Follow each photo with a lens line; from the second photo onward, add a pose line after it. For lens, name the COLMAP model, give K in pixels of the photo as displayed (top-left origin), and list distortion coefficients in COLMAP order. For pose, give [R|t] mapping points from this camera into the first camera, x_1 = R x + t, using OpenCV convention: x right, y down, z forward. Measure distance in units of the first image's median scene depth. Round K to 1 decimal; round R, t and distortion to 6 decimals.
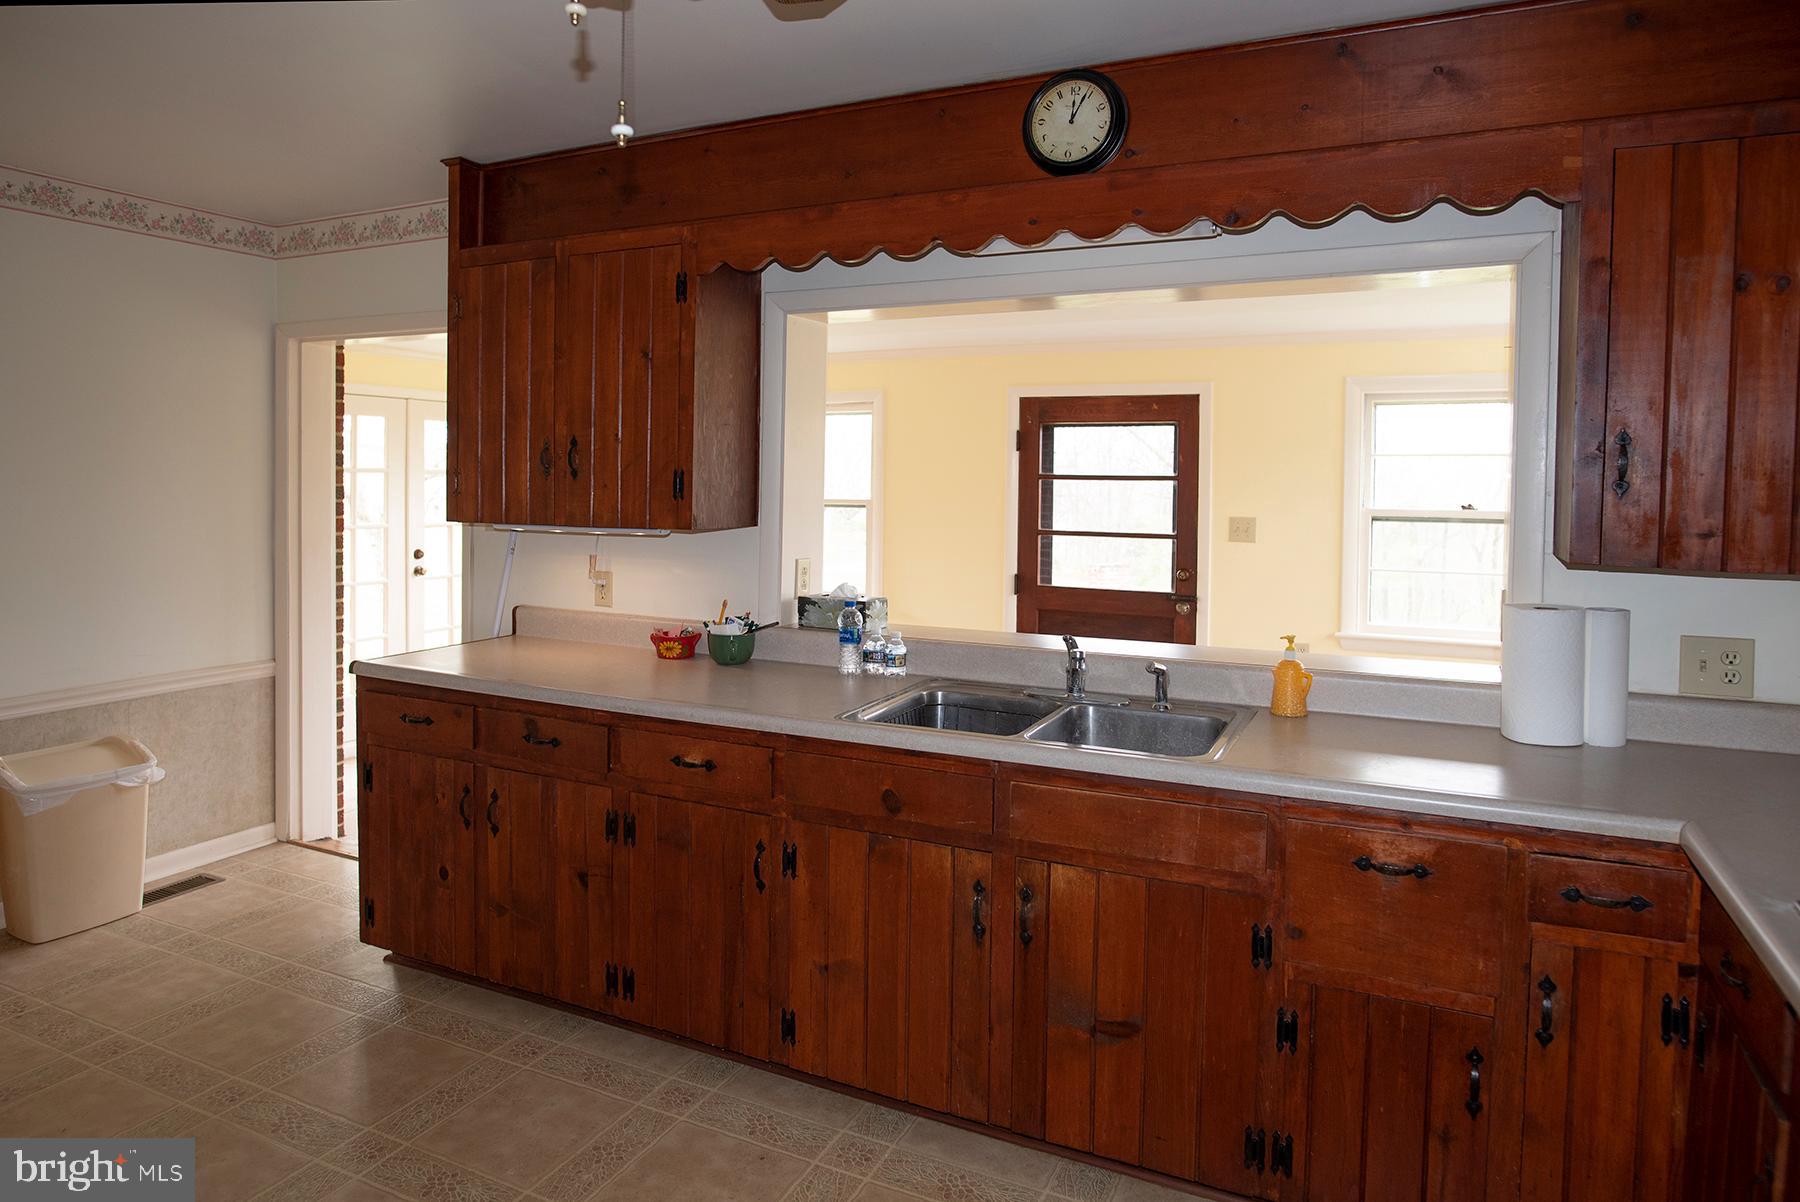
lens RADIAL K [[1074.3, 0, 895.8], [0, 1074.3, 519.4], [0, 0, 1]] dist [-0.011941, -0.000764]
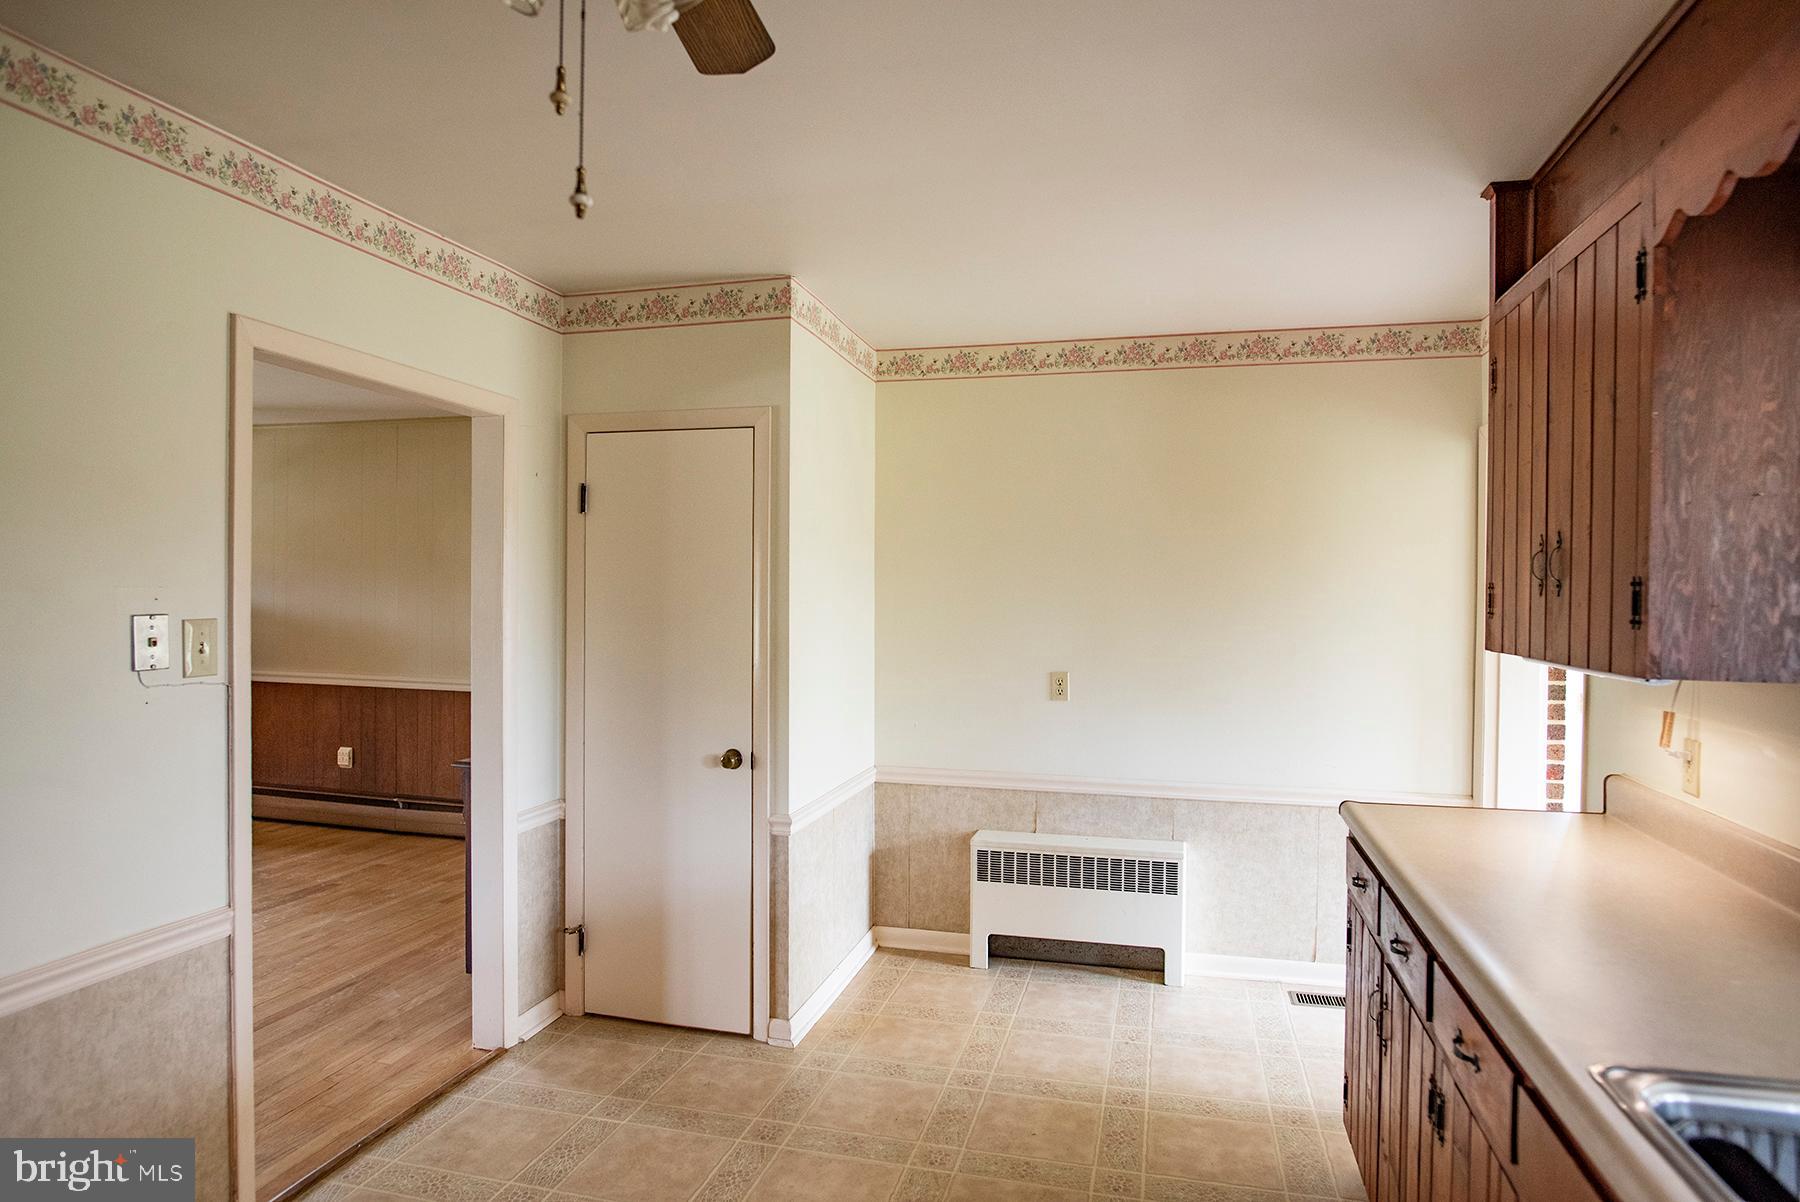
lens RADIAL K [[1085.6, 0, 960.9], [0, 1085.6, 624.2], [0, 0, 1]] dist [-0.004619, -0.000920]
pose [[0.259108, 0.022459, -0.965587, 0.278383], [-0.041478, 0.999066, 0.012107, -0.011709], [0.964957, 0.036913, 0.259798, 0.463858]]
